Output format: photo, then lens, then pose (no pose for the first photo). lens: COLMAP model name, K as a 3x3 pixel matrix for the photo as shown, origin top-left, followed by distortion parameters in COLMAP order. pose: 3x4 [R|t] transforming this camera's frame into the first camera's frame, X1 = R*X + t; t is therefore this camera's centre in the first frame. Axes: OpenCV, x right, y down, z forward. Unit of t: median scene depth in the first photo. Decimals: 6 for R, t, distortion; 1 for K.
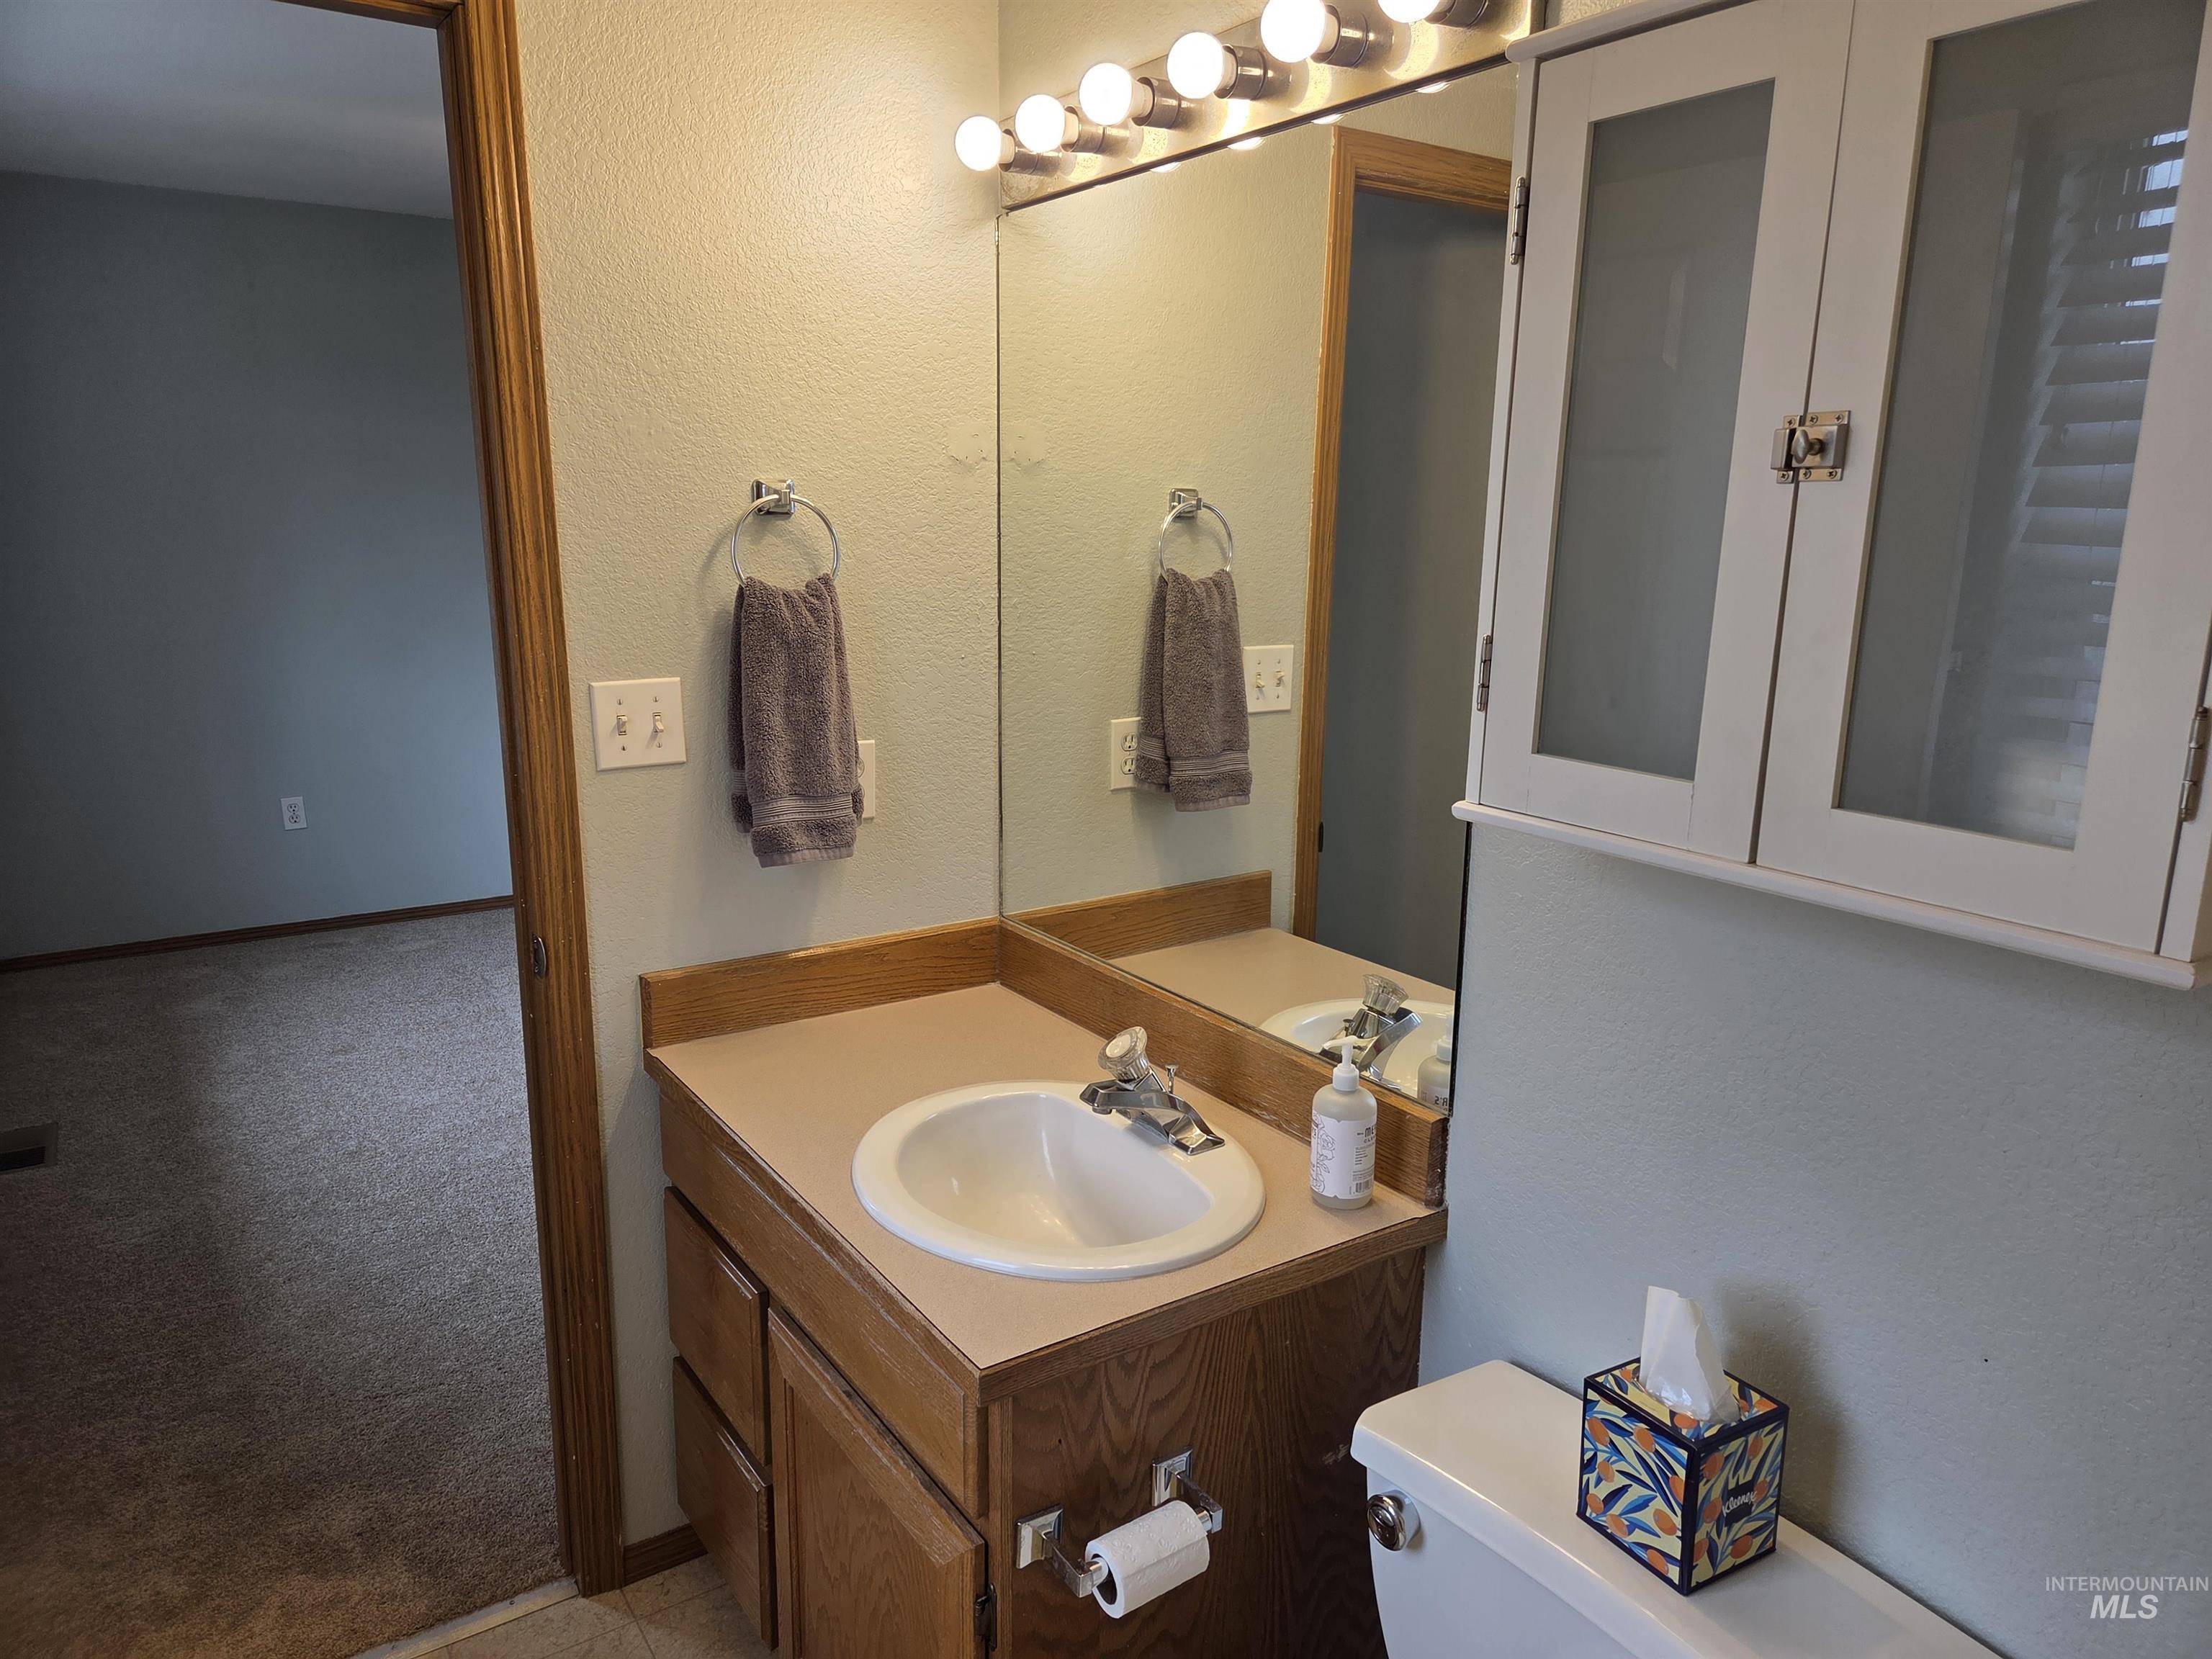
lens RADIAL K [[1466.0, 0, 1094.7], [0, 1466.0, 845.4], [0, 0, 1]] dist [0.070969, -0.065358]
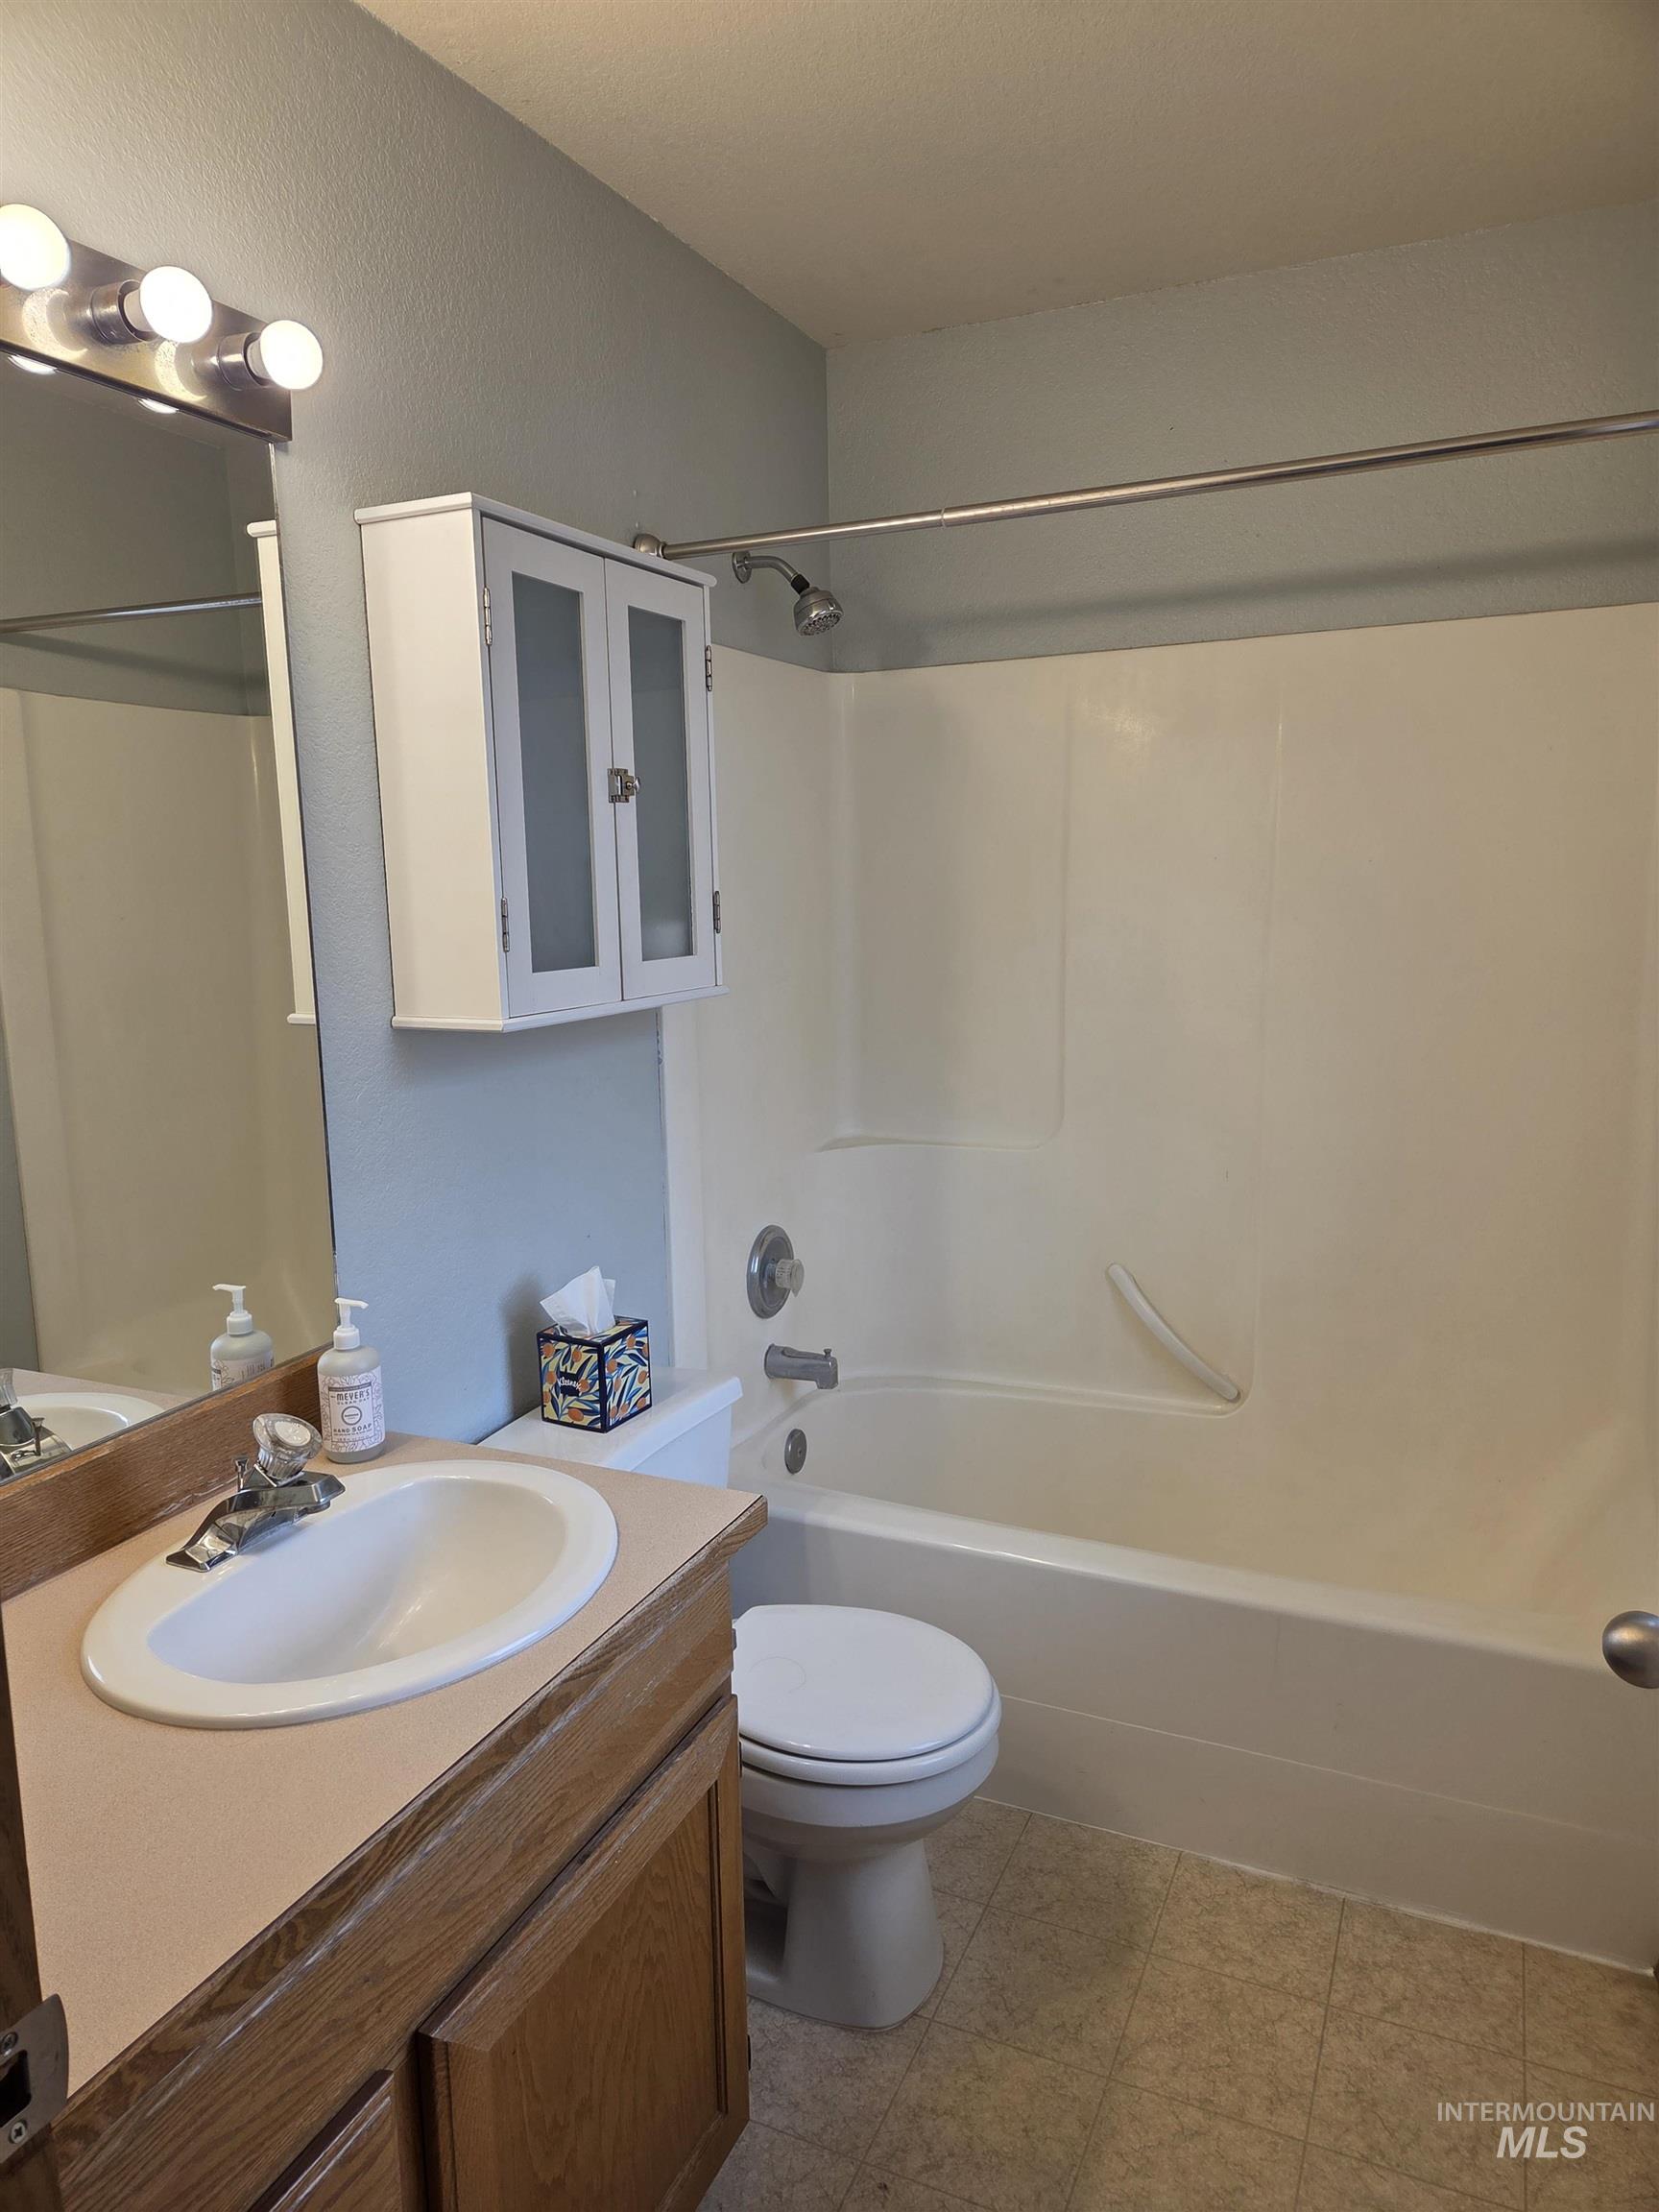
lens RADIAL K [[1466.0, 0, 829.5], [0, 1466.0, 1106.0], [0, 0, 1]] dist [0.070969, -0.065358]
pose [[-0.528894, -0.139753, 0.837102, -1.164967], [0.197465, 0.939015, 0.281529, -0.304419], [-0.825396, 0.314197, -0.469043, 1.530274]]
